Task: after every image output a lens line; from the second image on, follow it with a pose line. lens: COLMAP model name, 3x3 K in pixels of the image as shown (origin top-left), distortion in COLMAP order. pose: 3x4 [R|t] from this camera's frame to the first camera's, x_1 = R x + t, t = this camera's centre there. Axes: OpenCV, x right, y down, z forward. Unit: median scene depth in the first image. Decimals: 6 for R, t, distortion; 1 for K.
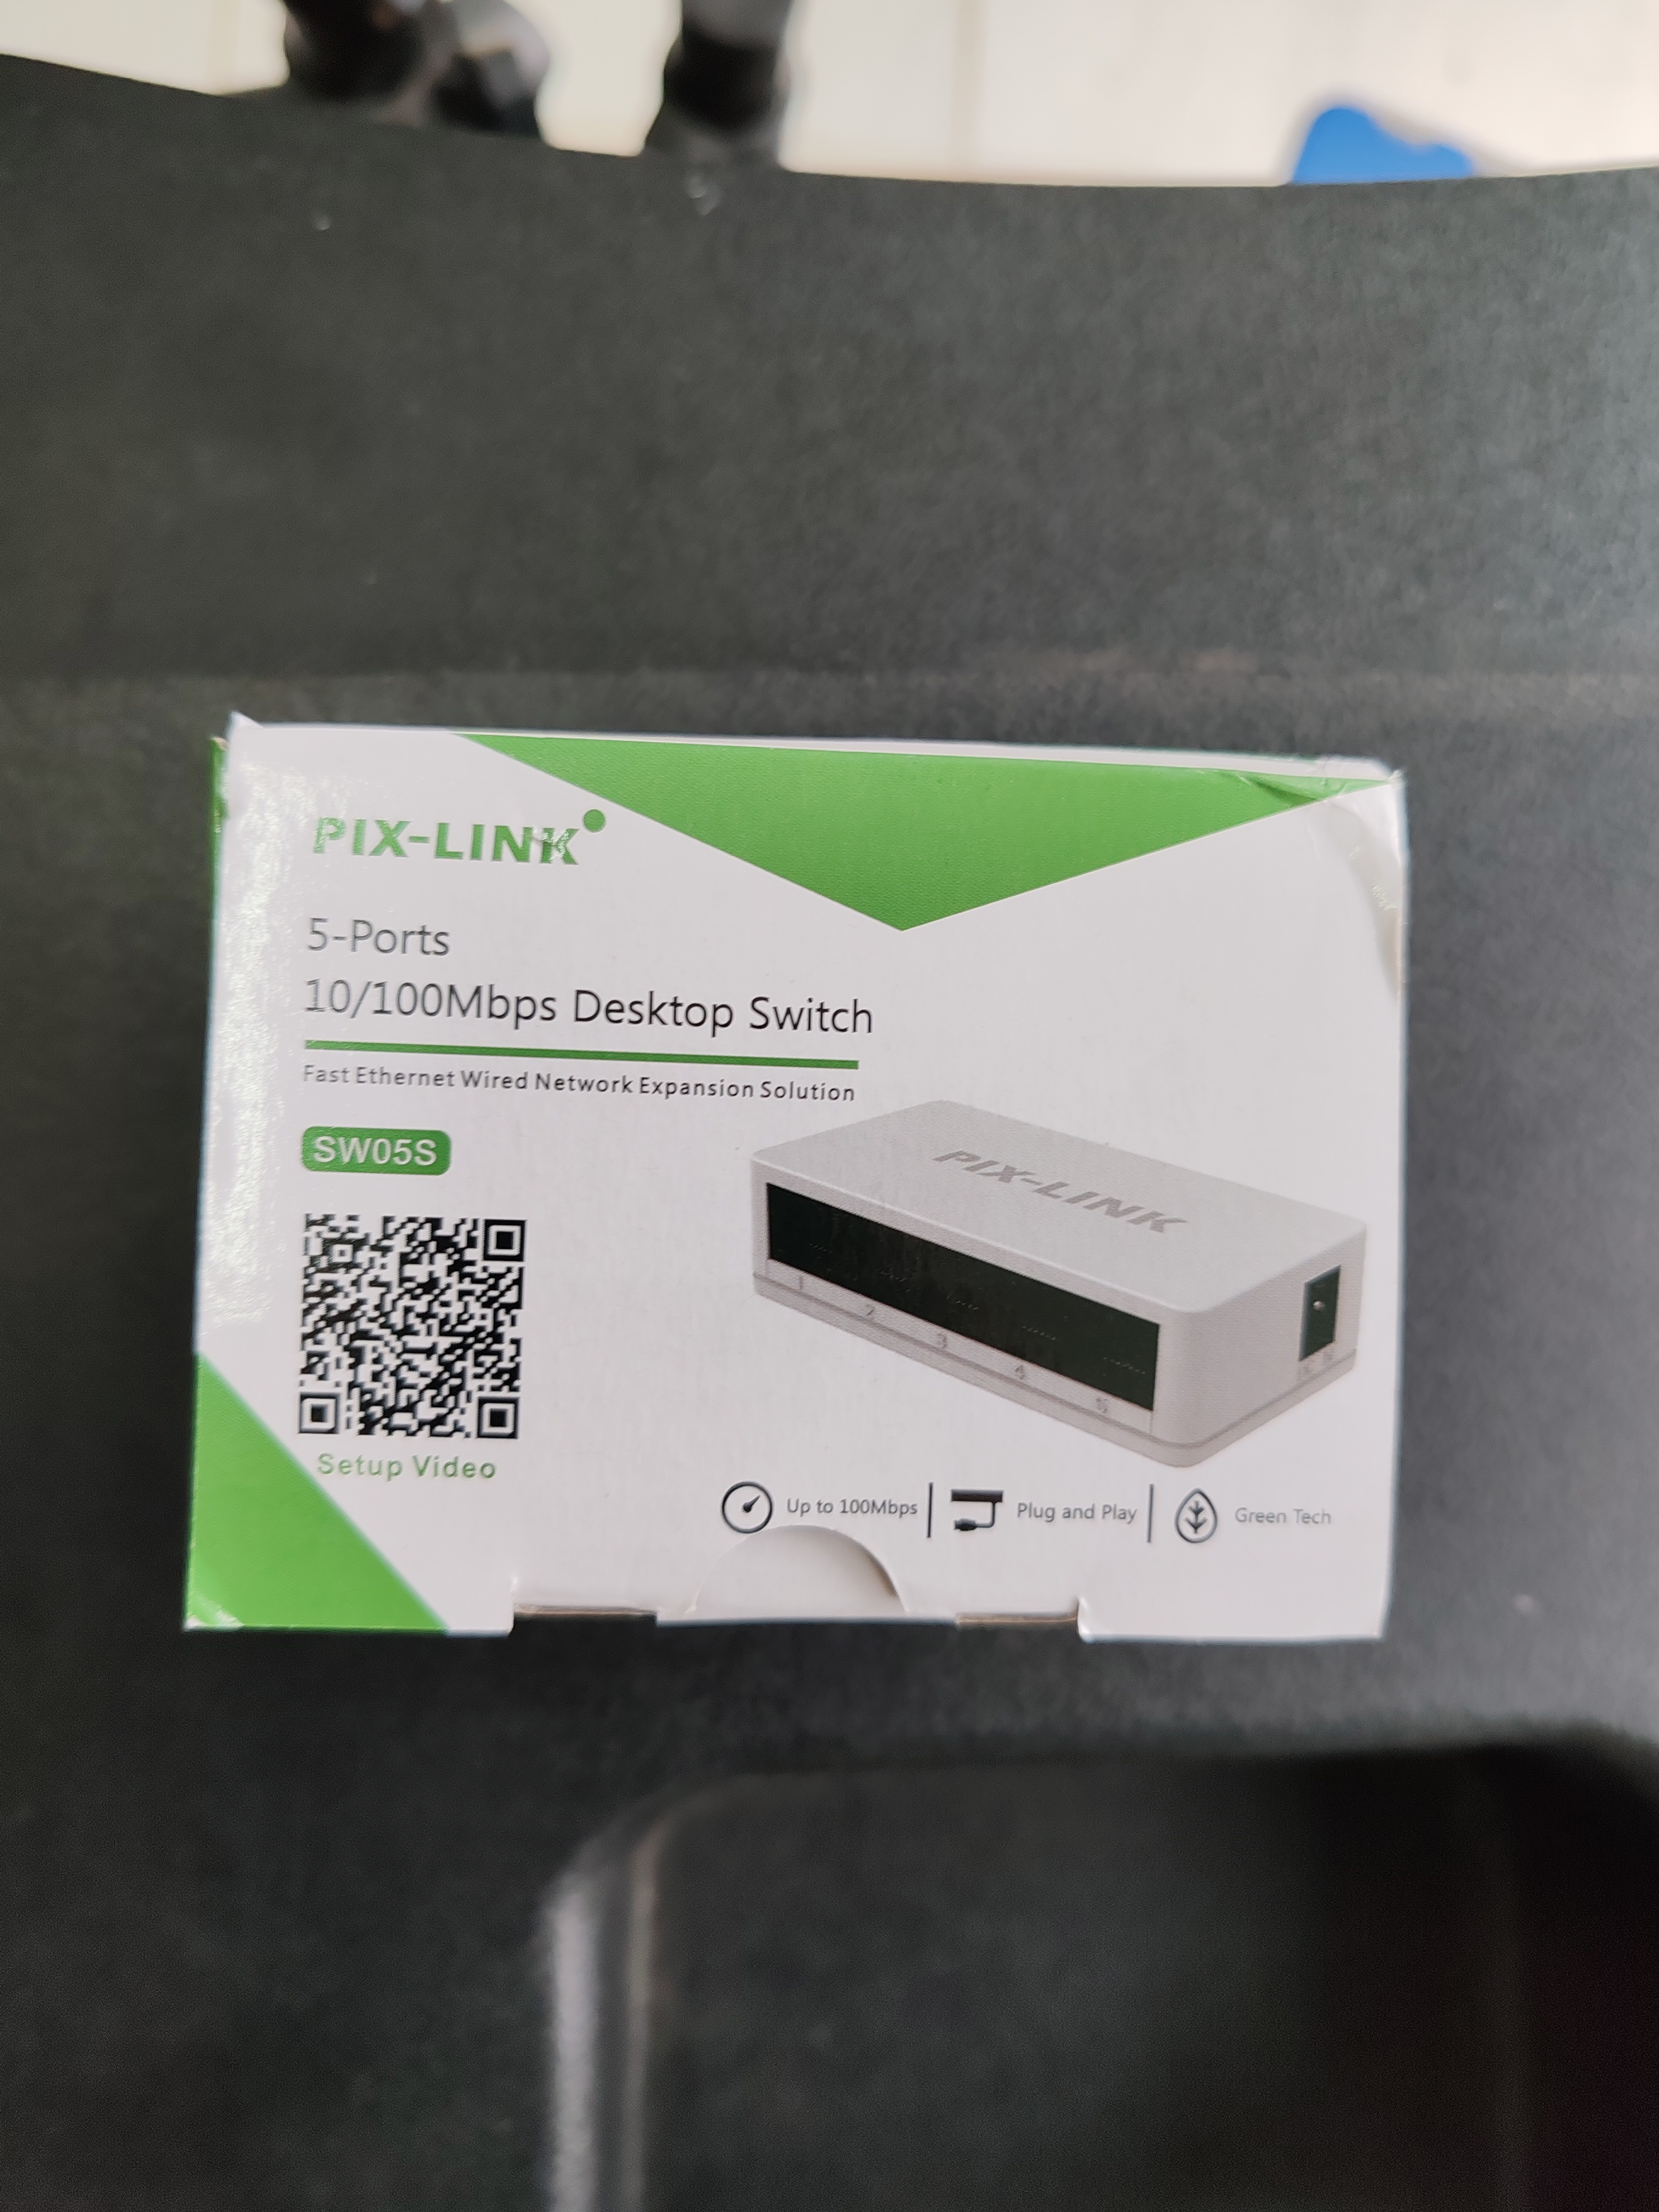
lens RADIAL K [[1791.2, 0, 828.1], [0, 1791.2, 1085.5], [0, 0, 1]] dist [0.003018, -0.085930]
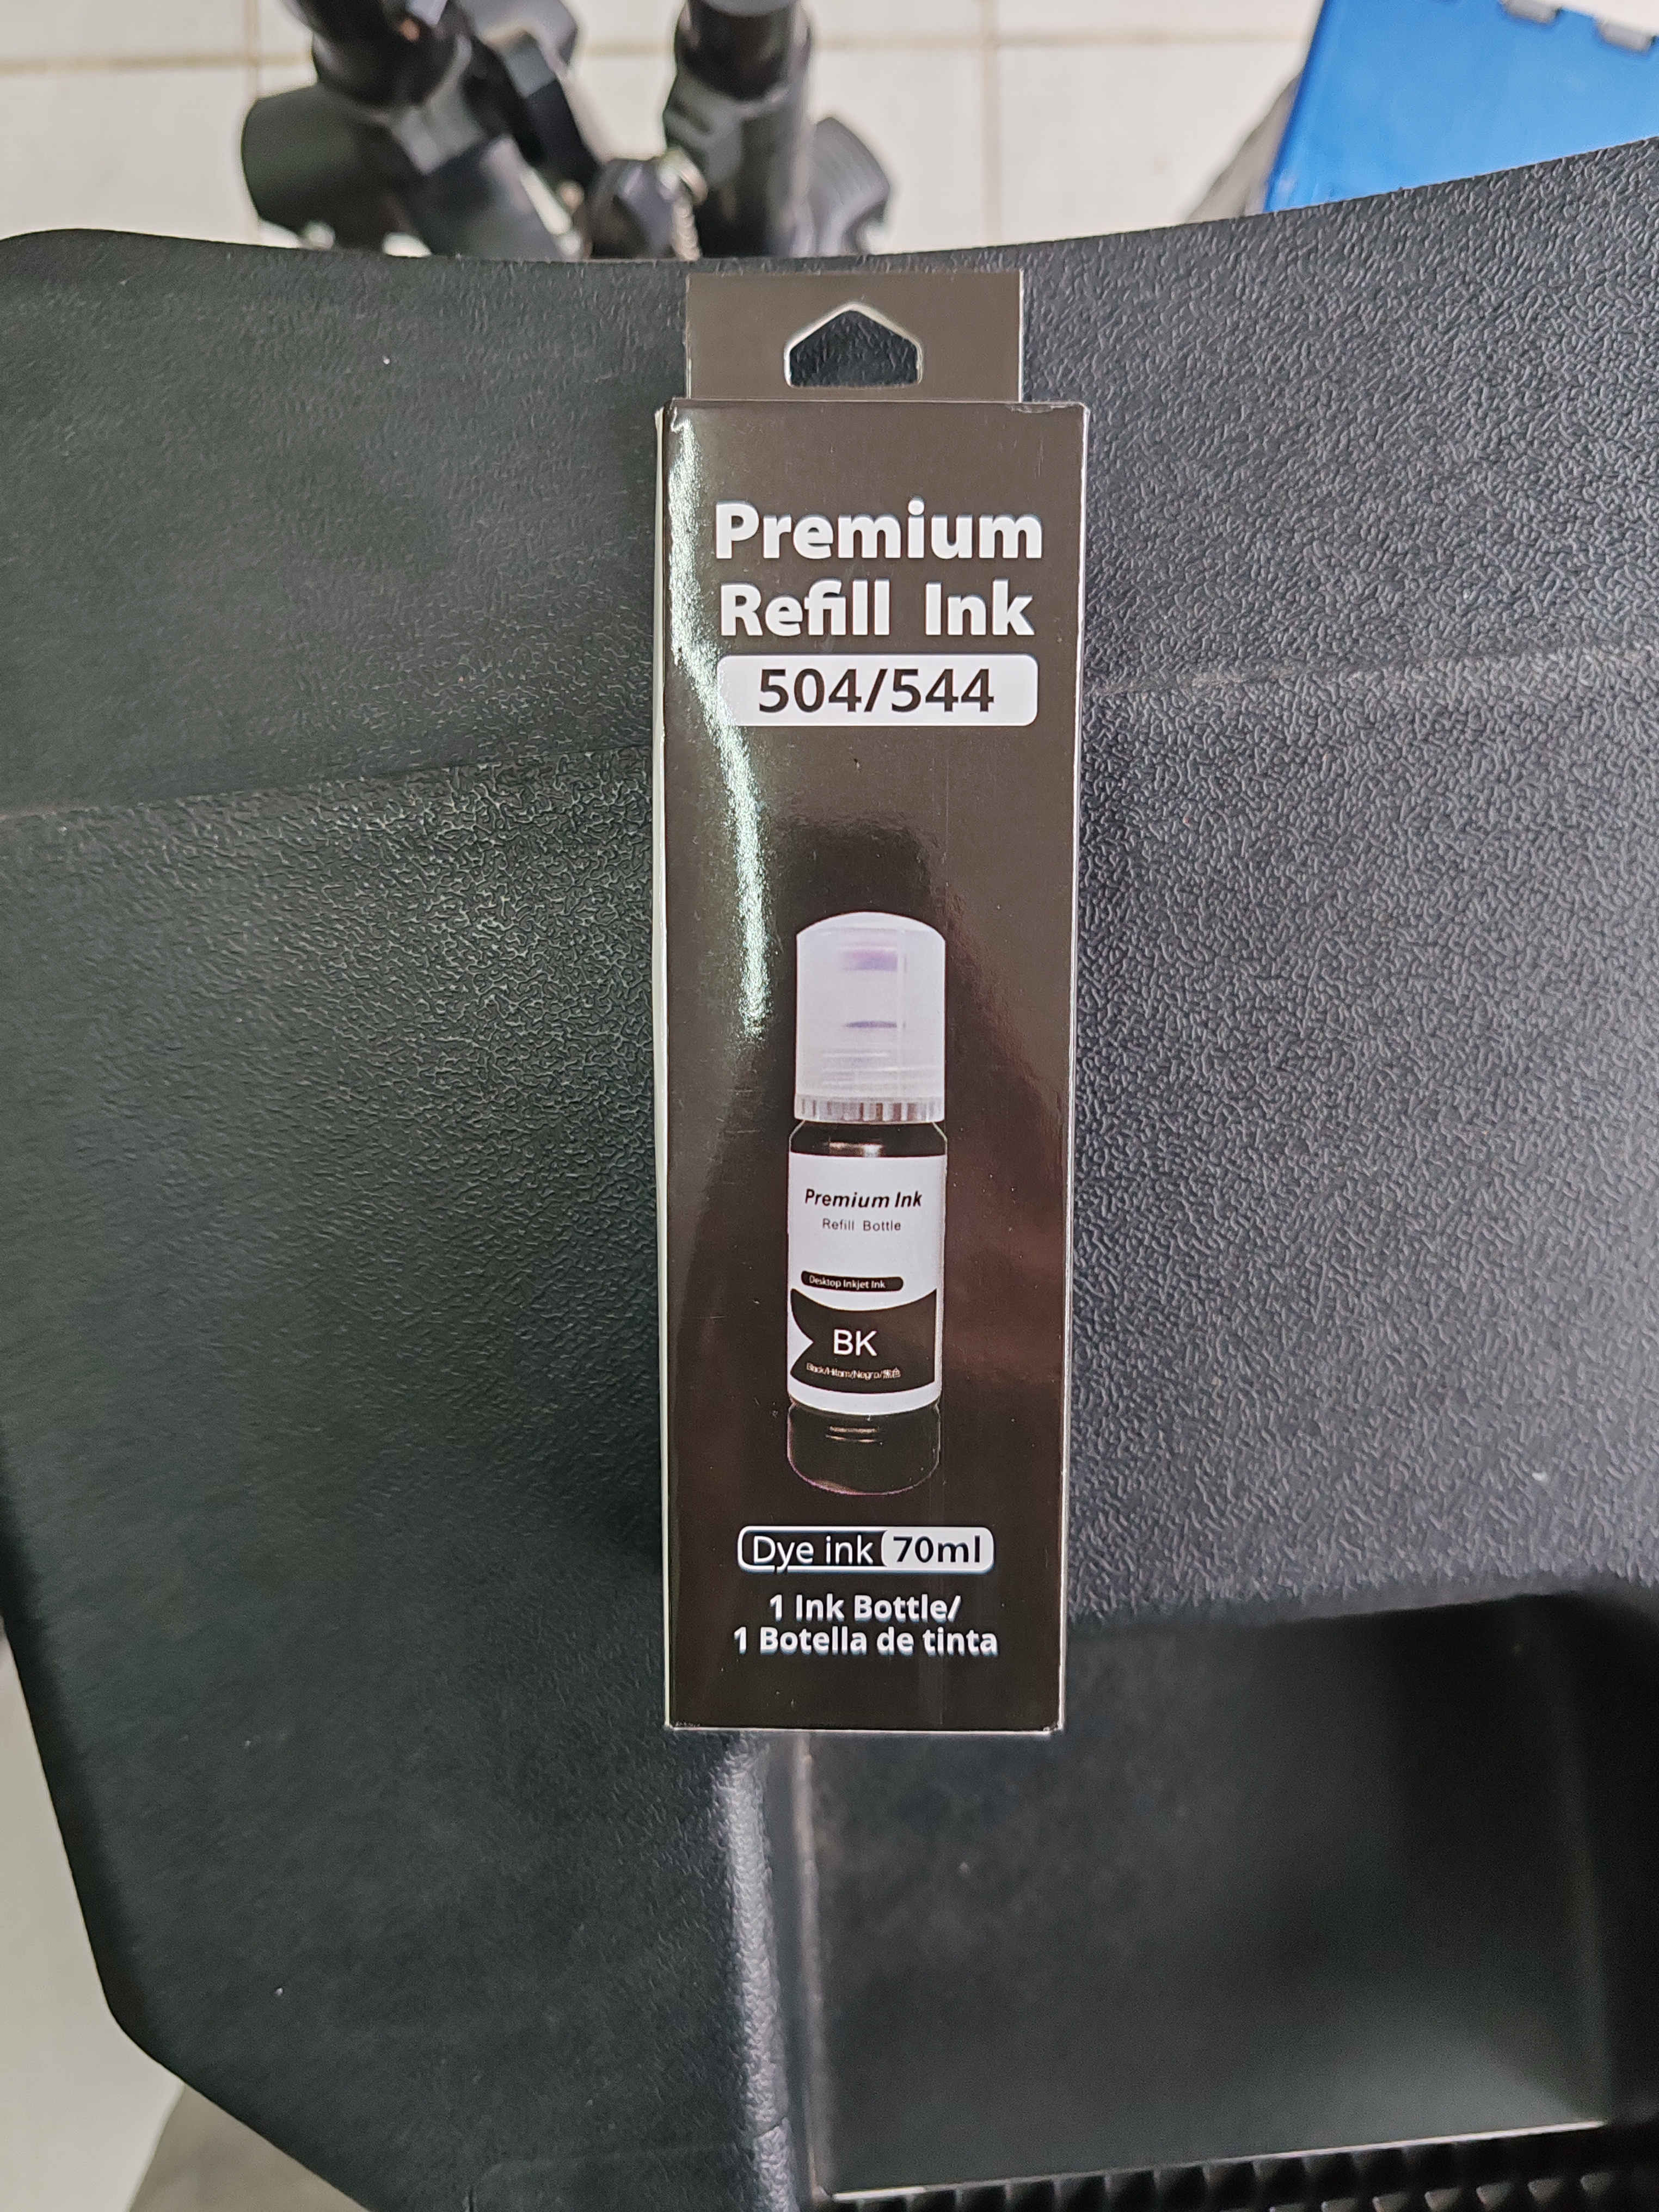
lens RADIAL K [[1791.2, 0, 828.1], [0, 1791.2, 1085.5], [0, 0, 1]] dist [0.003018, -0.085930]
pose [[0.994033, -0.082106, -0.071816, 0.036877], [0.087676, 0.993076, 0.078189, -0.088661], [0.064899, -0.084019, 0.994348, -0.151212]]
